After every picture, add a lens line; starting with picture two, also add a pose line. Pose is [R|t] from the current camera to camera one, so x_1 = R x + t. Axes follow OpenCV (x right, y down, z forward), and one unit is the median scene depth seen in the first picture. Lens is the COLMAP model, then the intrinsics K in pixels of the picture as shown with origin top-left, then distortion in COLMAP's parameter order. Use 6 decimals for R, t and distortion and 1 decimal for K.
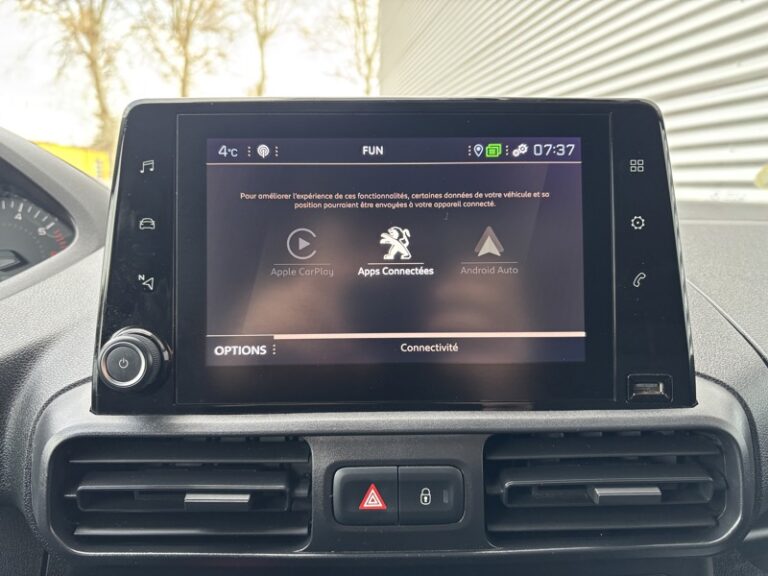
lens RADIAL K [[596.6, 0, 388.4], [0, 596.6, 289.2], [0, 0, 1]] dist [0.002503, -0.013491]
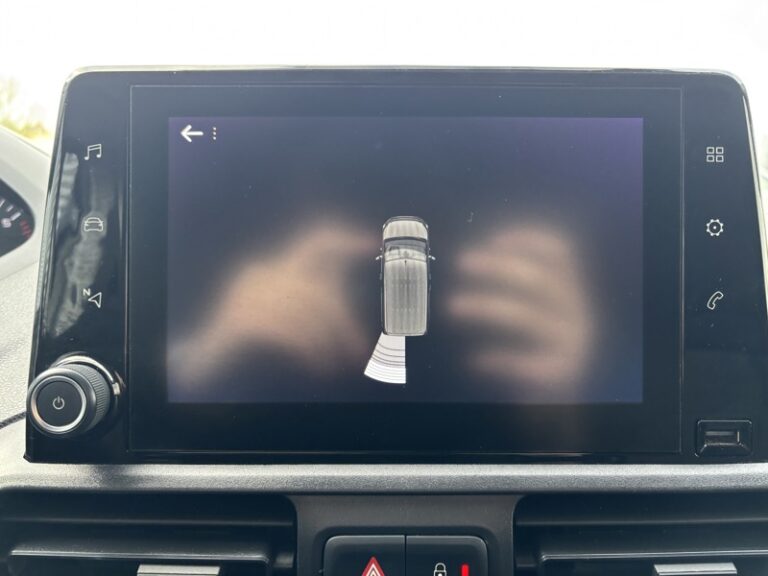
lens RADIAL K [[596.6, 0, 388.4], [0, 596.6, 289.2], [0, 0, 1]] dist [0.002503, -0.013491]
pose [[0.999778, 0.010087, -0.018524, 0.004442], [-0.009559, 0.999553, 0.028335, -0.049704], [0.018802, -0.028152, 0.999427, 0.210555]]
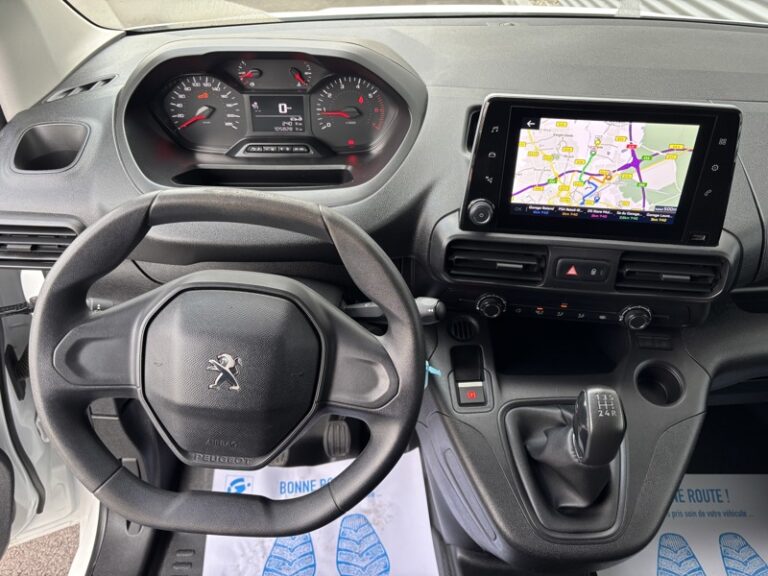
lens RADIAL K [[596.6, 0, 388.4], [0, 596.6, 289.2], [0, 0, 1]] dist [0.002503, -0.013491]
pose [[0.992063, 0.091112, -0.086663, -0.557057], [-0.037665, 0.872863, 0.486510, -0.763690], [0.119972, -0.479384, 0.869366, -1.298485]]
